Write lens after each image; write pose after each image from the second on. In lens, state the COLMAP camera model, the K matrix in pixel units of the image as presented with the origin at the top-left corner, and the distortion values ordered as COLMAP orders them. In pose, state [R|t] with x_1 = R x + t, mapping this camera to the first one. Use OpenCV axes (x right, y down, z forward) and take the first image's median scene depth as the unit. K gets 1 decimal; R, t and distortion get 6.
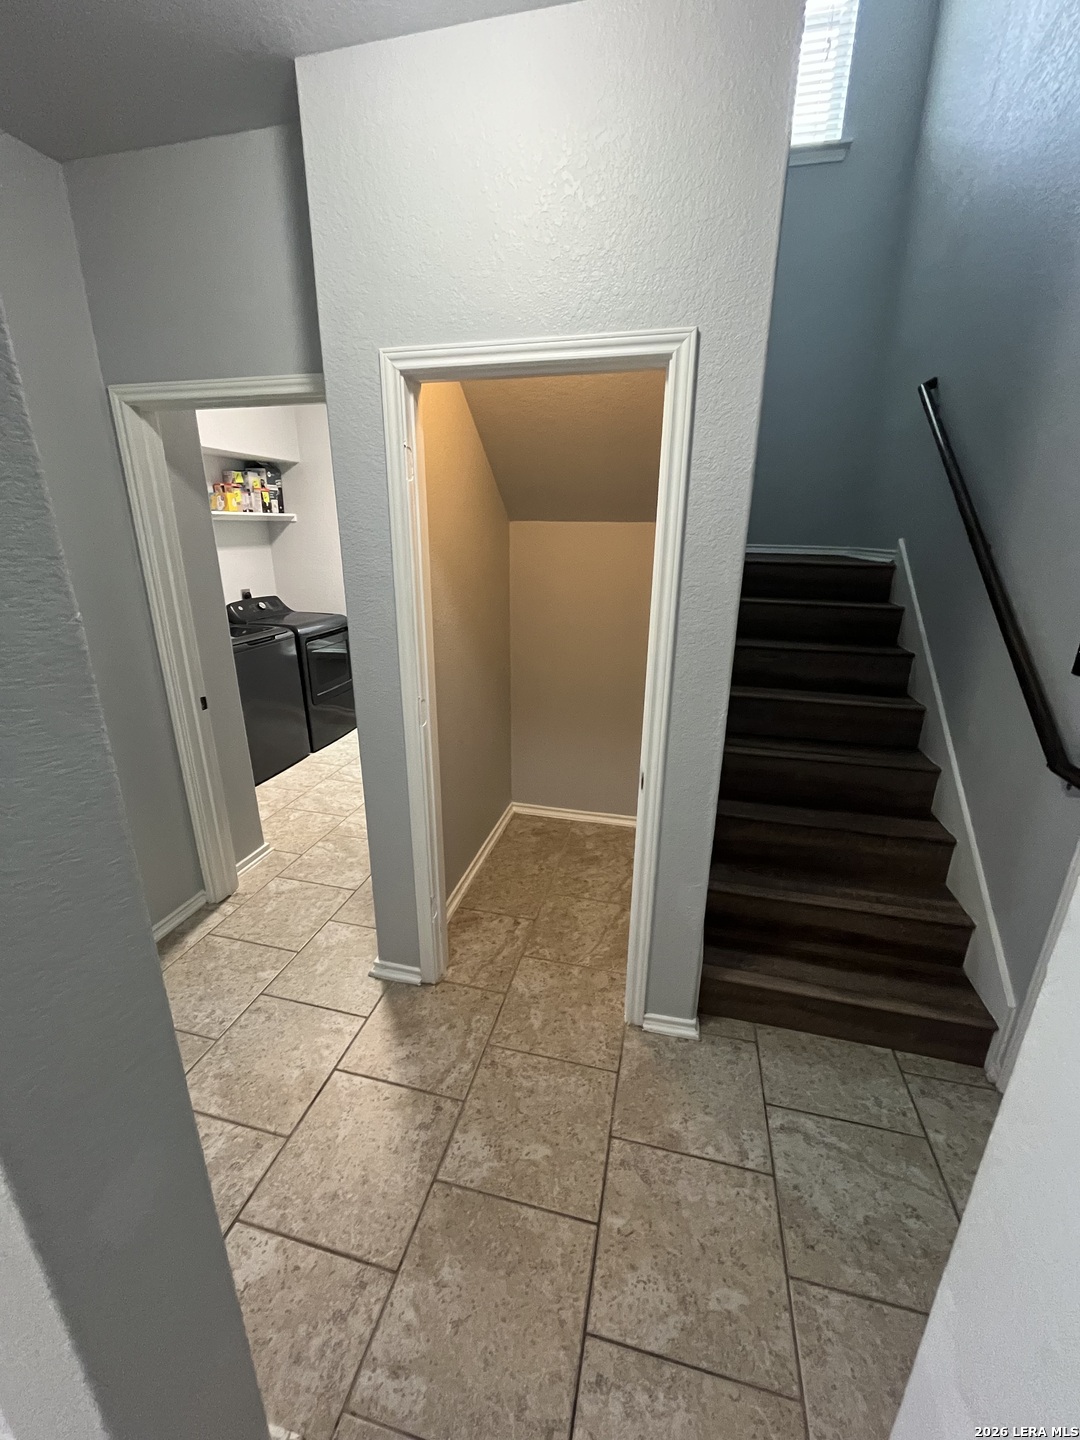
lens RADIAL K [[586.1, 0, 537.3], [0, 586.1, 719.1], [0, 0, 1]] dist [-0.006165, -0.000016]
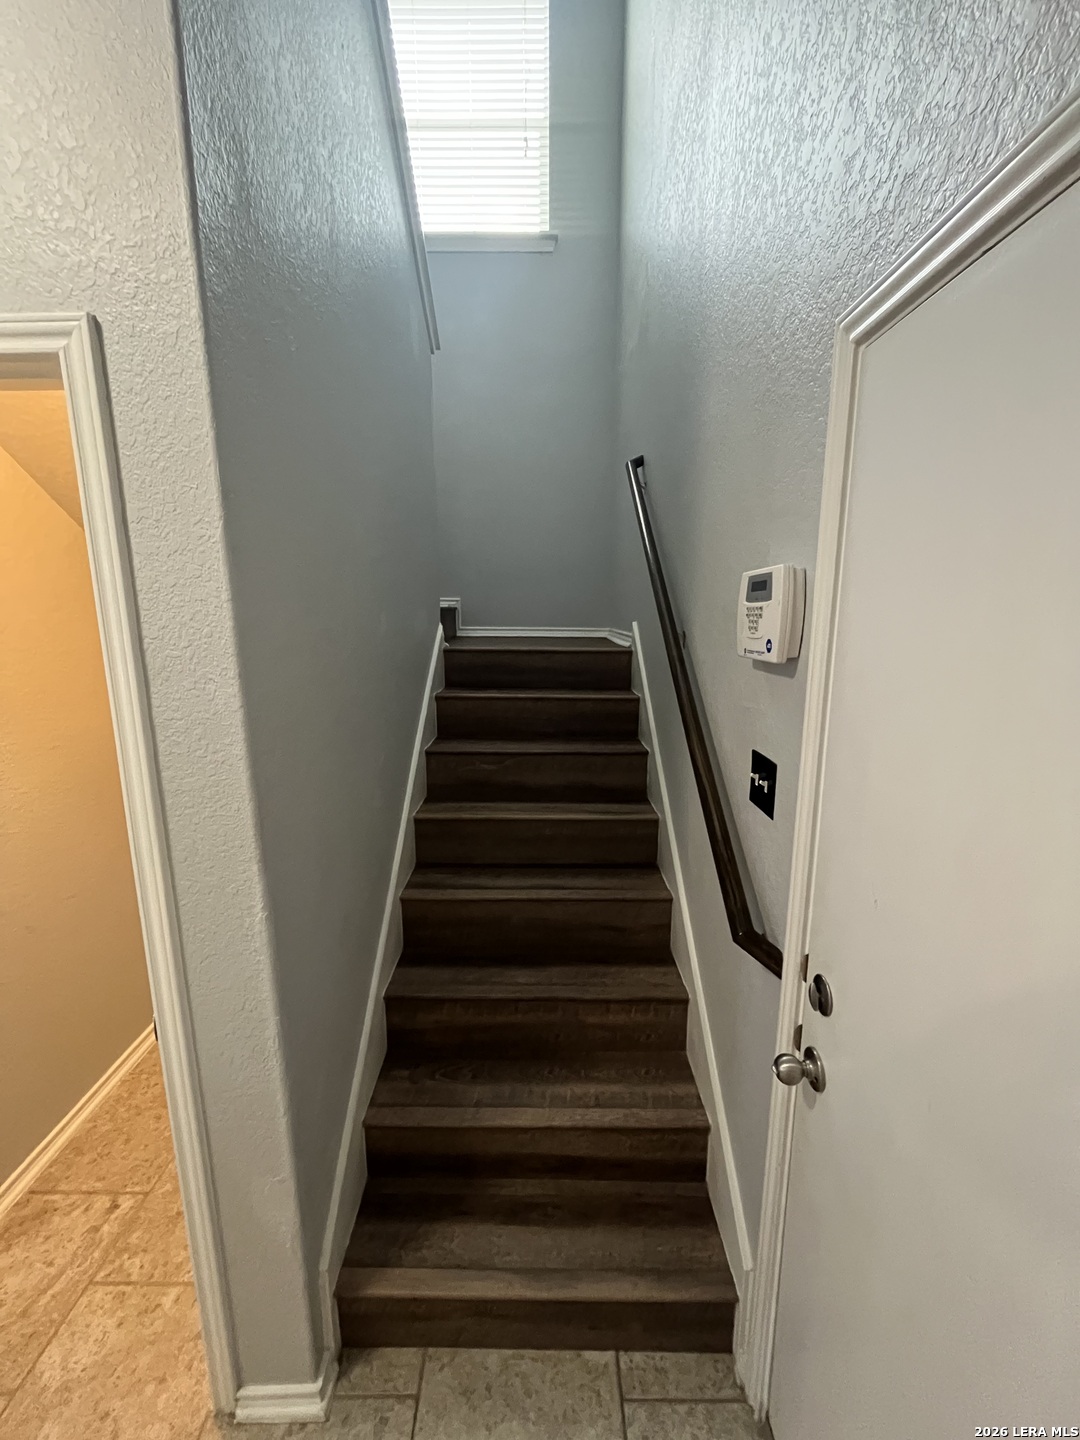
lens RADIAL K [[585.4, 0, 539.4], [0, 585.4, 718.7], [0, 0, 1]] dist [-0.002588, 0.000328]
pose [[0.971750, -0.054129, 0.229722, 0.359738], [0.082467, 0.989866, -0.115603, -0.089549], [-0.221137, 0.131282, 0.966366, 0.228224]]
